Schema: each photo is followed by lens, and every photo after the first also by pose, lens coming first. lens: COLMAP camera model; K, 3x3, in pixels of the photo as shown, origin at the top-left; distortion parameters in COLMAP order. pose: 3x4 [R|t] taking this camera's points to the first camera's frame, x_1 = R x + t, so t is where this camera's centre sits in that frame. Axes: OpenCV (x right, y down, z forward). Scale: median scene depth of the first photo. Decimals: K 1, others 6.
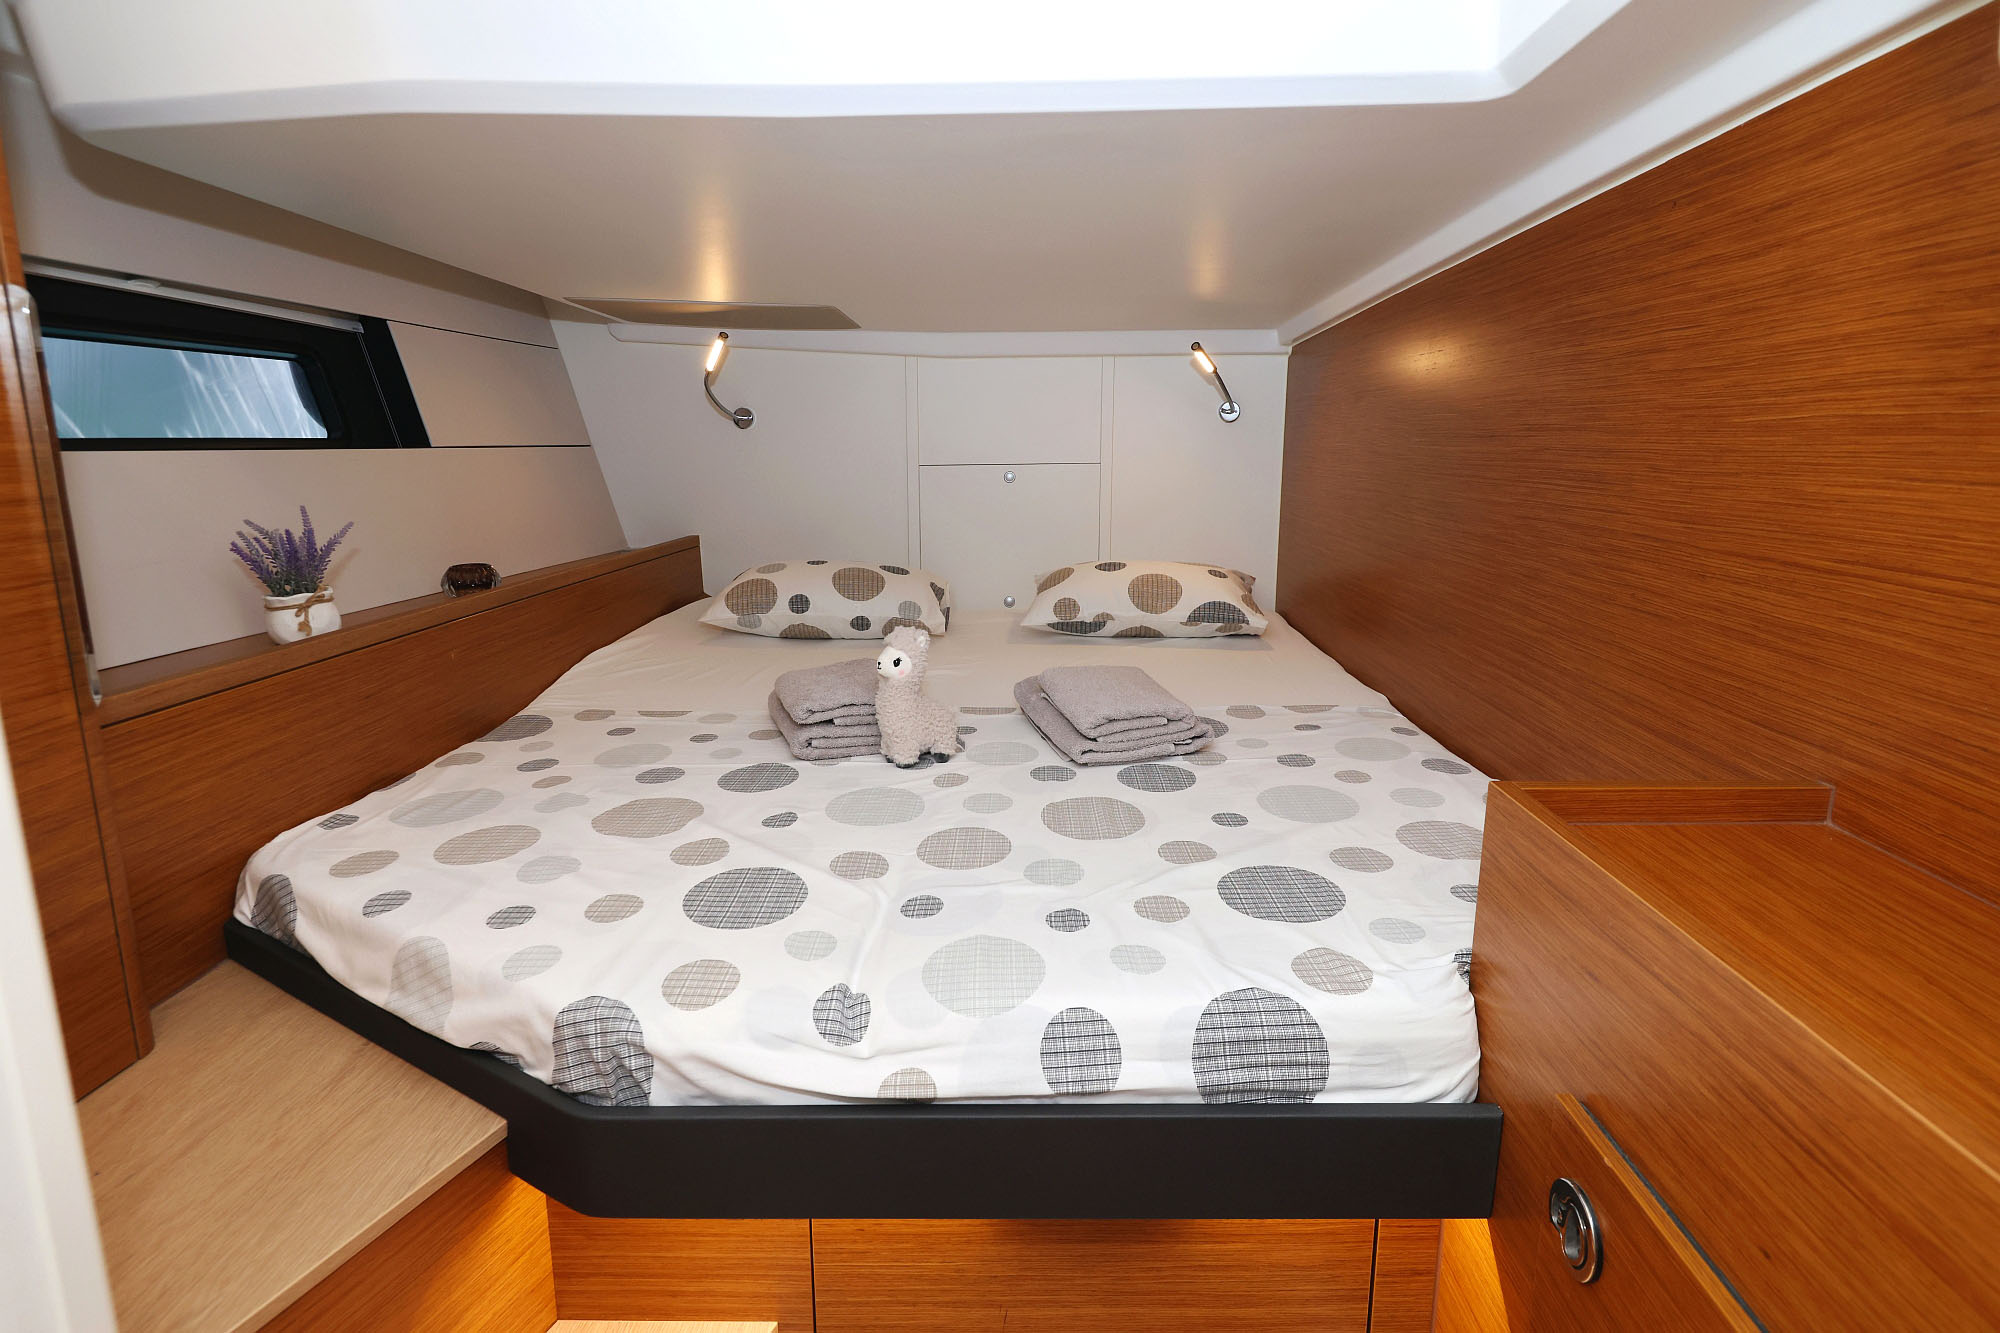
lens RADIAL K [[999.8, 0, 1041.3], [0, 999.8, 607.6], [0, 0, 1]] dist [0.001356, 0.000051]
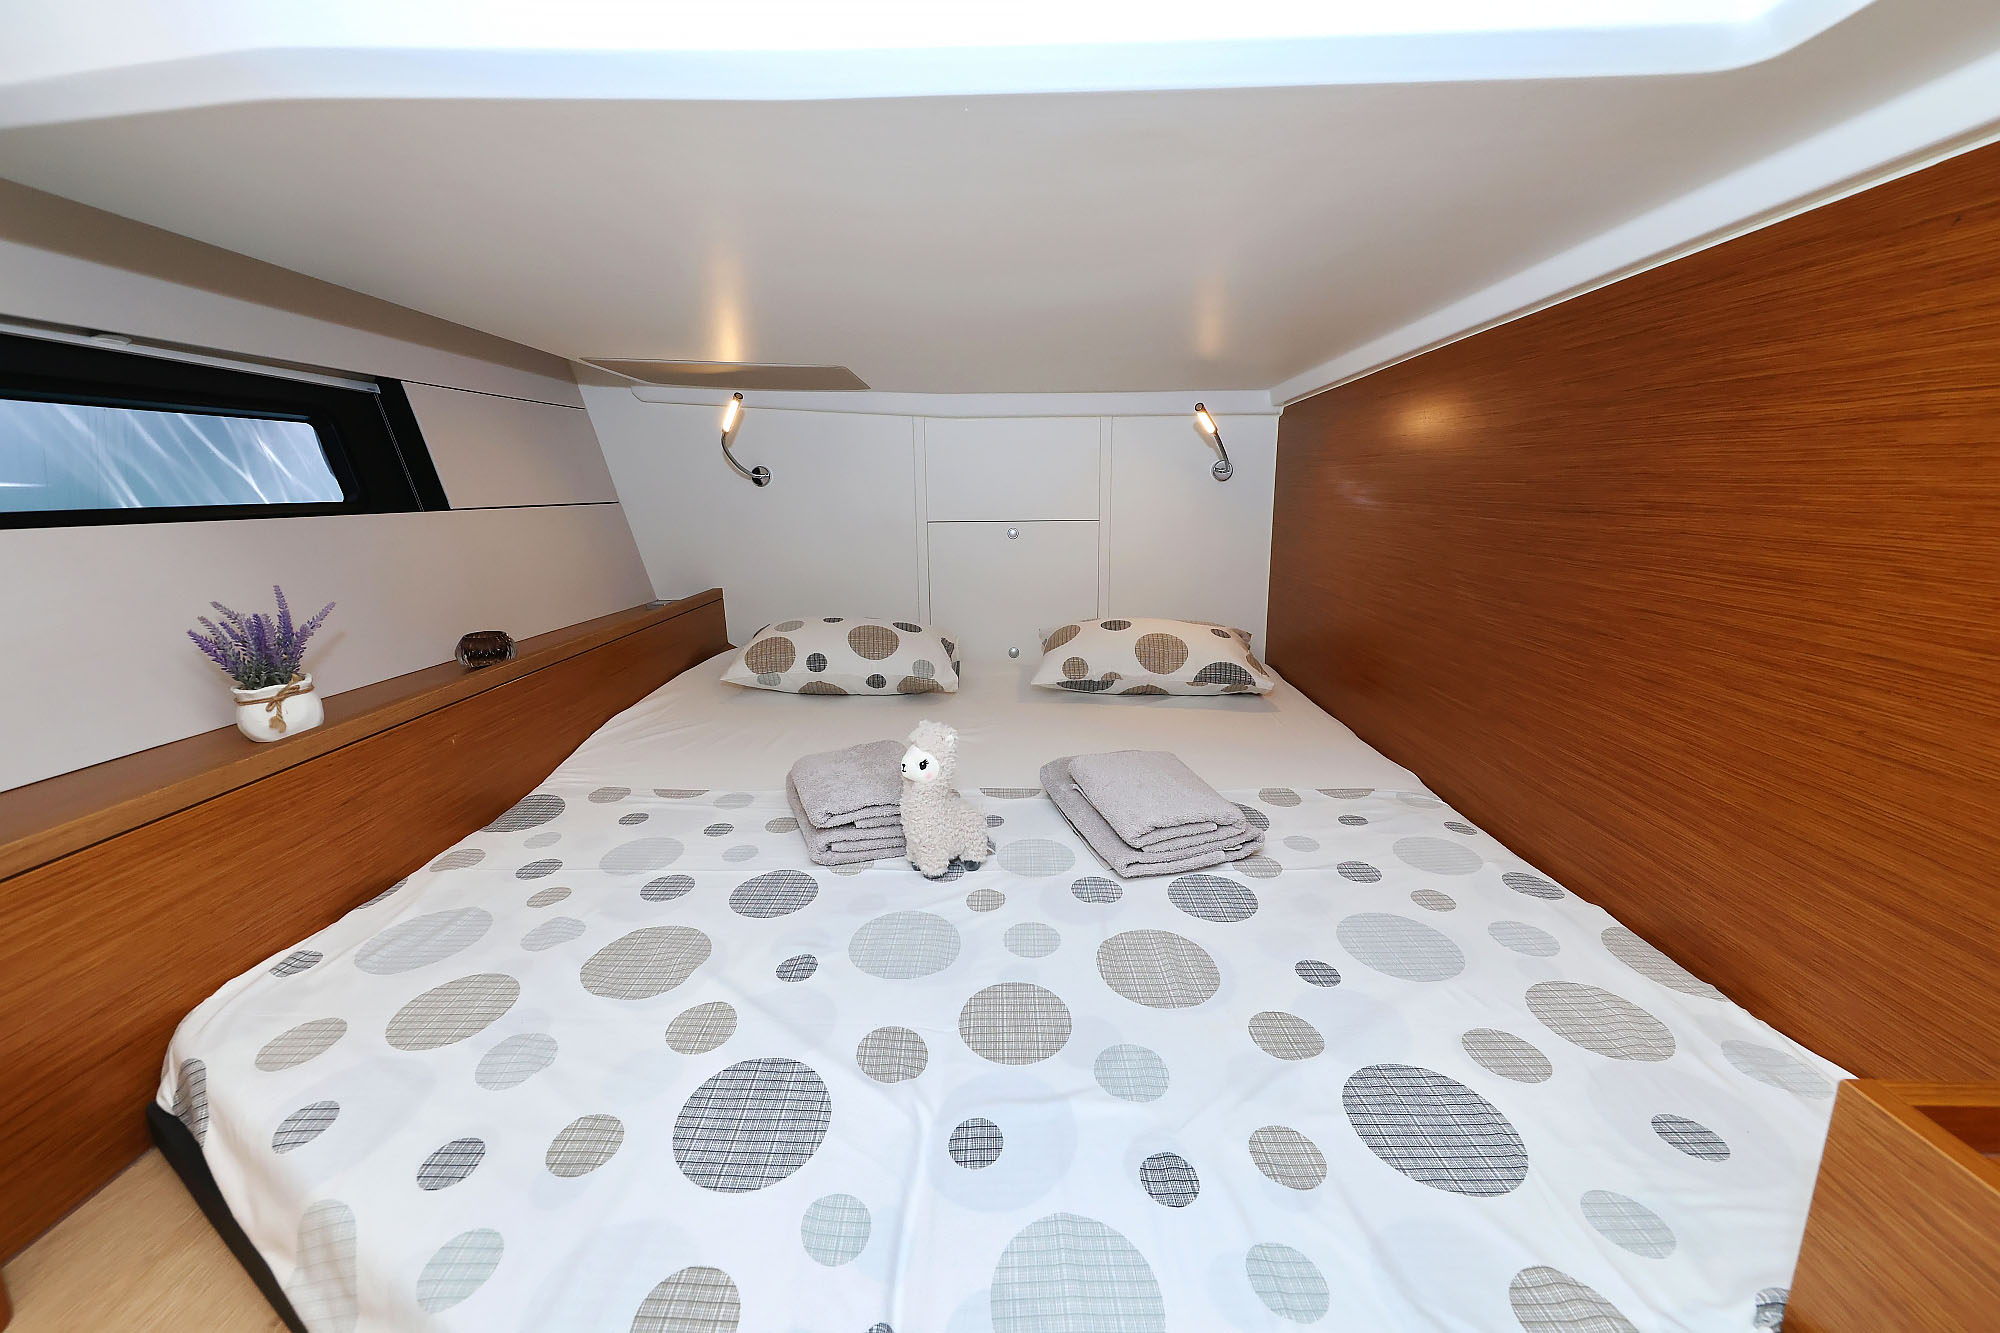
lens RADIAL K [[780.2, 0, 1010.6], [0, 780.2, 683.2], [0, 0, 1]] dist [0.000662, -0.000572]
pose [[0.999998, -0.000803, 0.001941, -0.063484], [0.000631, 0.996197, 0.087122, -0.078435], [-0.002004, -0.087121, 0.996196, 0.285643]]
